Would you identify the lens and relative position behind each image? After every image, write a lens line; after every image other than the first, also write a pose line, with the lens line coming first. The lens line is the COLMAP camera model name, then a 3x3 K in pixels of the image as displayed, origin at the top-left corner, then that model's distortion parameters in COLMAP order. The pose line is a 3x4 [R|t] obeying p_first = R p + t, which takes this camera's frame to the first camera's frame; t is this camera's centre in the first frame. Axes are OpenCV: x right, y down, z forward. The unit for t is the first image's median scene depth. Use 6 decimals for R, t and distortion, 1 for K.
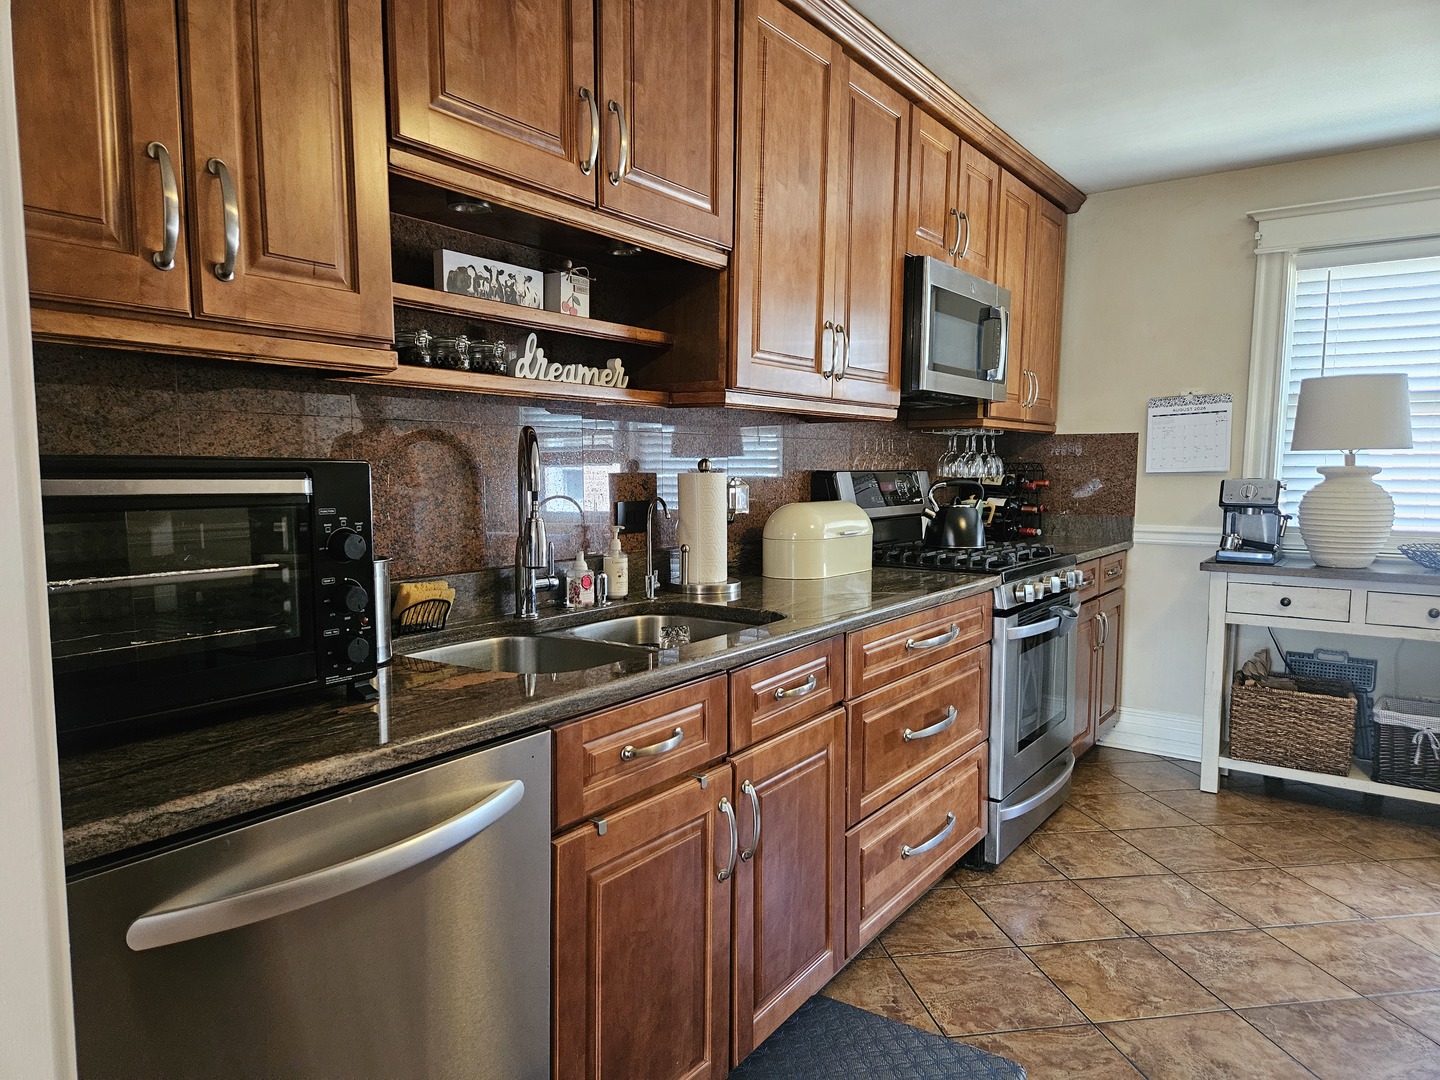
lens RADIAL K [[961.9, 0, 713.0], [0, 961.9, 554.3], [0, 0, 1]] dist [0.074847, -0.058380]
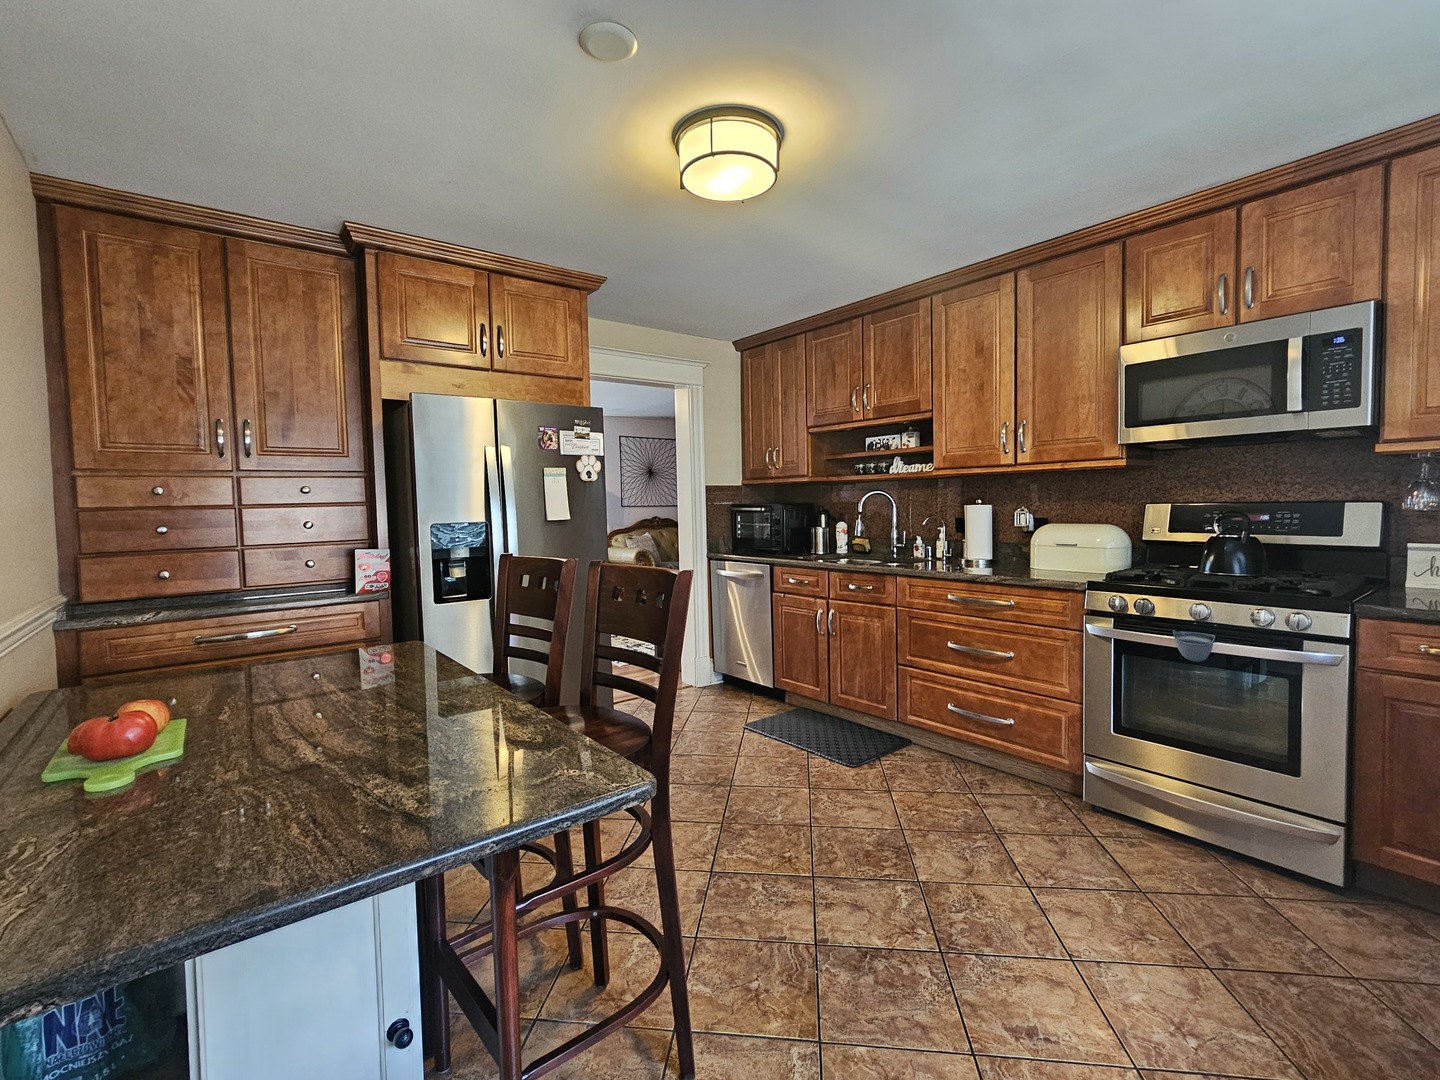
lens RADIAL K [[663.3, 0, 723.4], [0, 663.3, 534.2], [0, 0, 1]] dist [-0.002874, 0.003133]
pose [[-0.281573, 0.049650, -0.958254, 1.135824], [-0.068717, 0.995053, 0.071749, -0.066192], [0.957076, 0.086051, -0.276768, 0.665087]]
